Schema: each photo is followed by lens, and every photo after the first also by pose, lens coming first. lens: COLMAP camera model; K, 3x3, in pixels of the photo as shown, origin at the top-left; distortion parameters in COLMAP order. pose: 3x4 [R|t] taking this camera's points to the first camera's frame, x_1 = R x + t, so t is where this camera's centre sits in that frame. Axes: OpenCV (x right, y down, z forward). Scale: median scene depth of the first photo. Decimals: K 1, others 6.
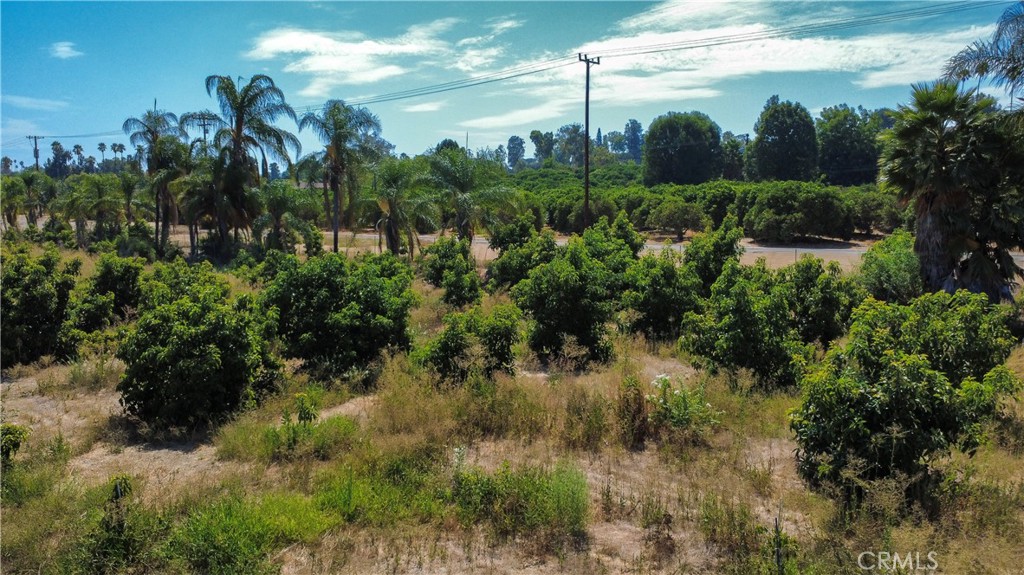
lens RADIAL K [[771.9, 0, 518.1], [0, 771.9, 293.0], [0, 0, 1]] dist [0.002732, -0.005163]
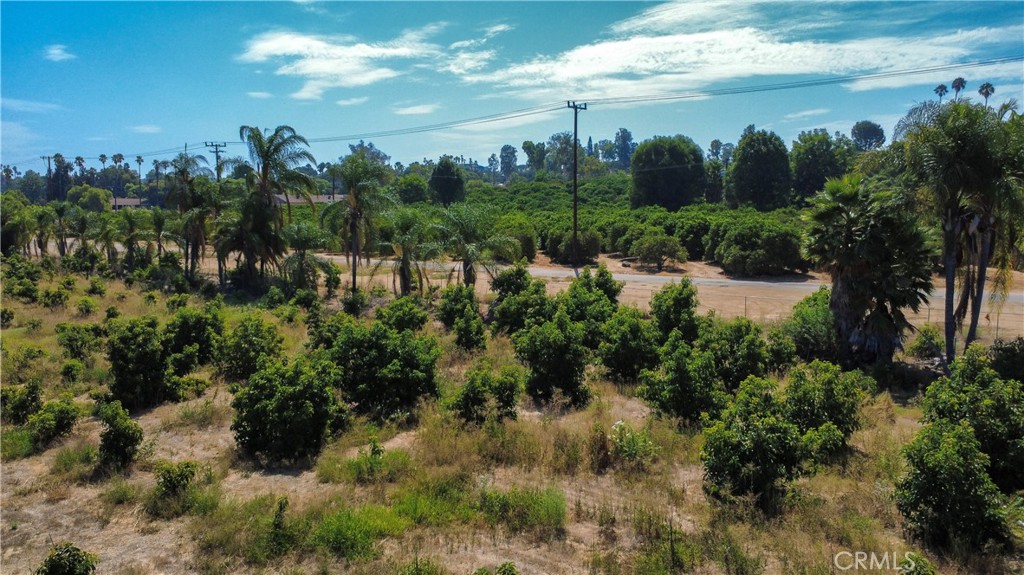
lens RADIAL K [[773.4, 0, 517.4], [0, 773.4, 287.2], [0, 0, 1]] dist [0.005293, -0.007210]
pose [[0.999957, -0.002239, 0.009029, -0.004327], [0.002324, 0.999952, -0.009510, -0.031445], [-0.009007, 0.009531, 0.999914, -0.108121]]
